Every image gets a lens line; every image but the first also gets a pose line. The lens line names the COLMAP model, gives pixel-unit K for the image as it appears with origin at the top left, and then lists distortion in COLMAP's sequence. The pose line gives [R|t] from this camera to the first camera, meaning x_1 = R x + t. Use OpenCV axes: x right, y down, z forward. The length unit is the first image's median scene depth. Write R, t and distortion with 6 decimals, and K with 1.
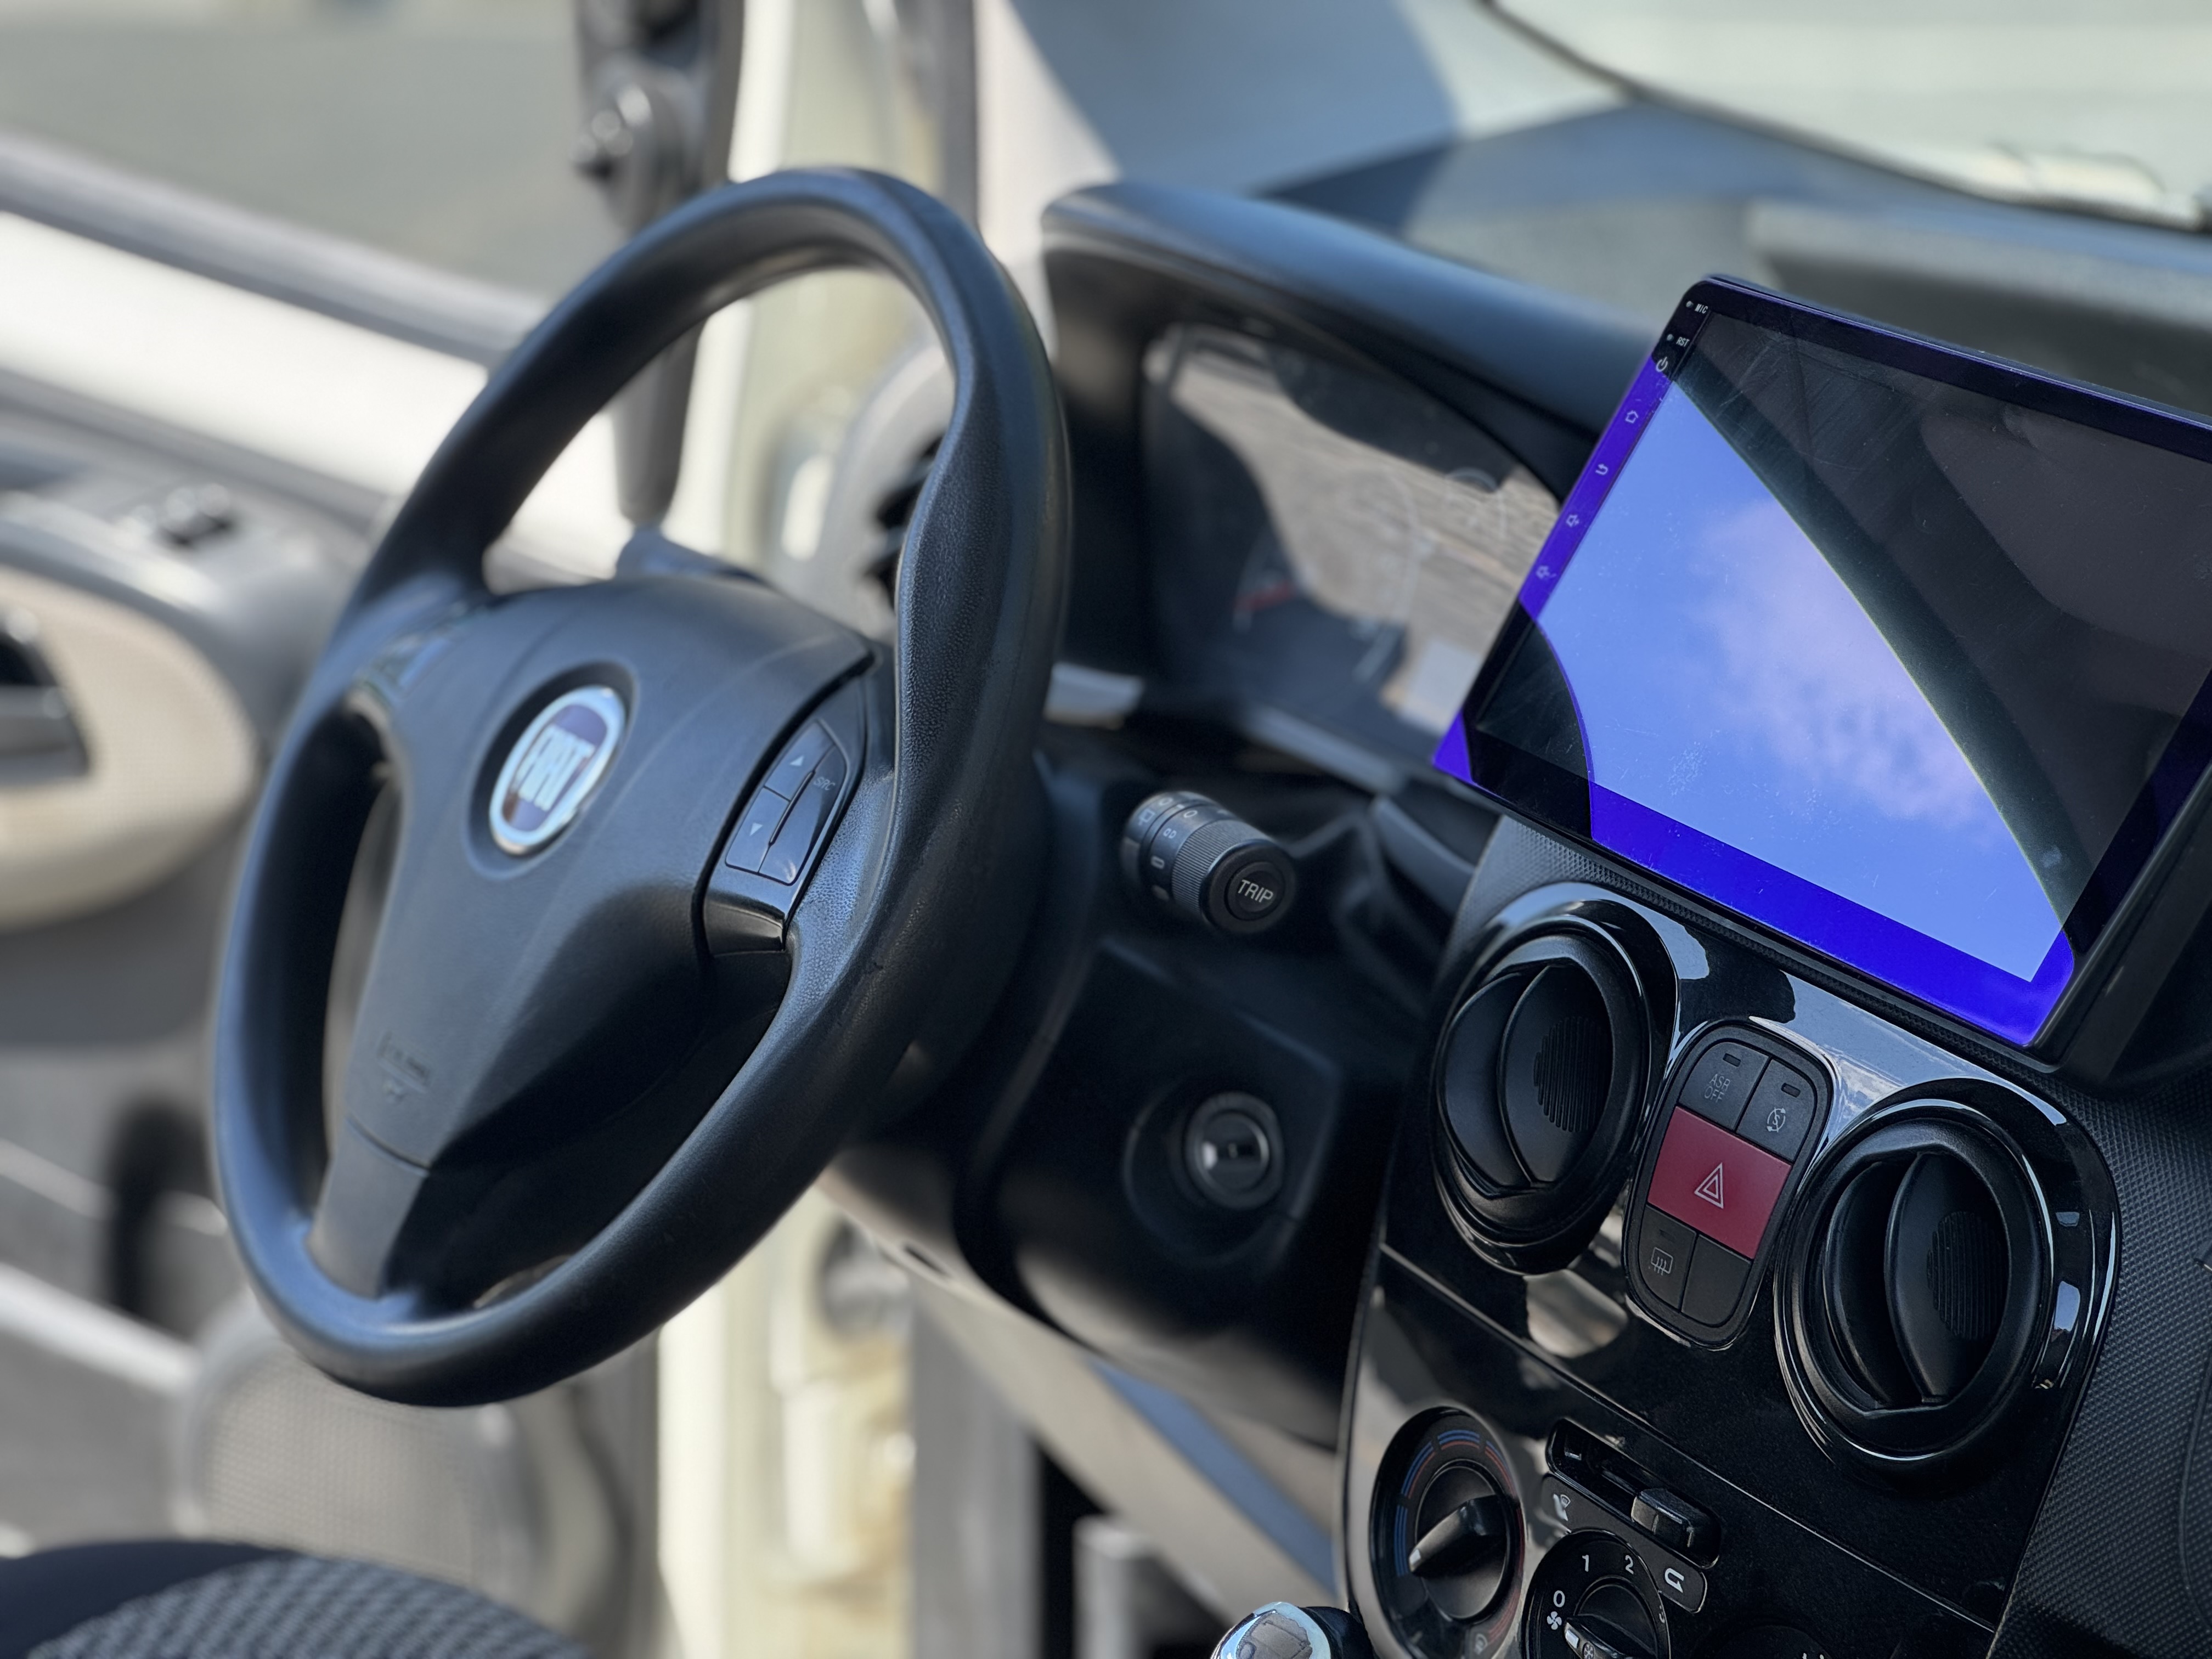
lens RADIAL K [[5257.1, 0, 1107.1], [0, 5257.1, 826.8], [0, 0, 1]] dist [-0.001622, 1.302553]
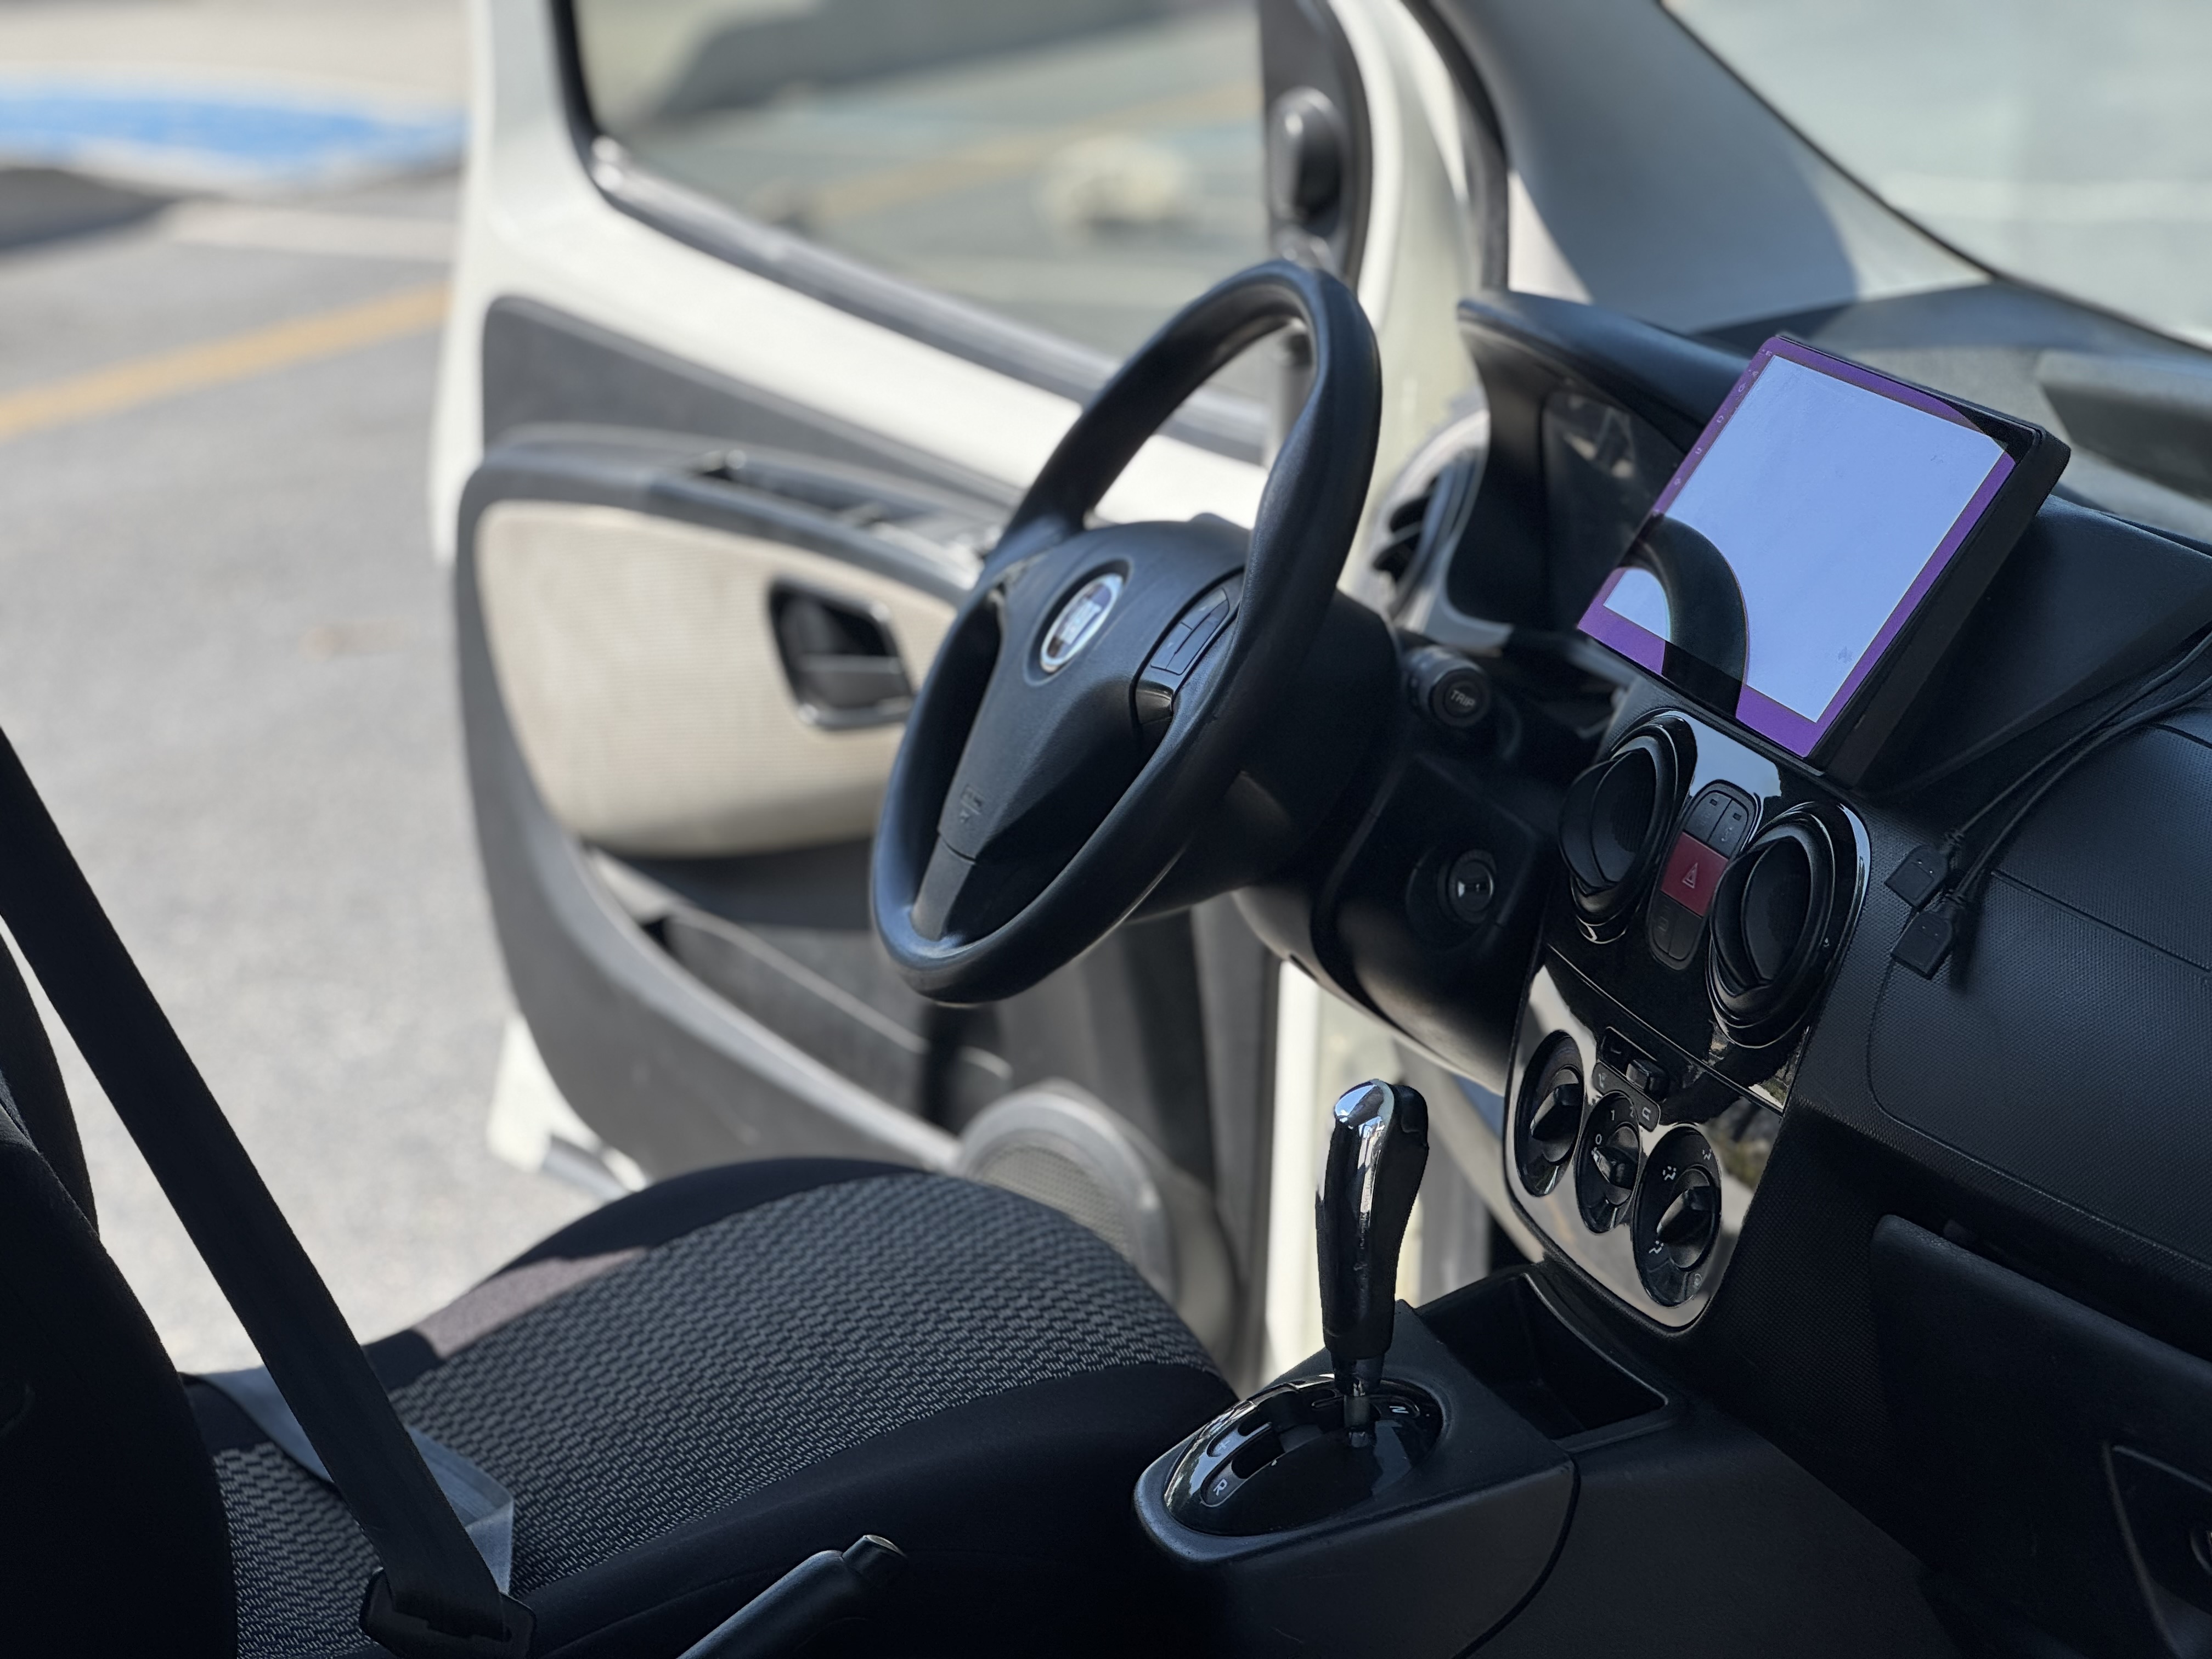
lens RADIAL K [[4925.8, 0, 1103.5], [0, 4925.8, 832.1], [0, 0, 1]] dist [-0.686451, 19.307845]
pose [[0.973116, 0.070861, -0.219142, 0.233542], [-0.082879, 0.995491, -0.046129, 0.121179], [0.214885, 0.063051, 0.974602, -0.445916]]
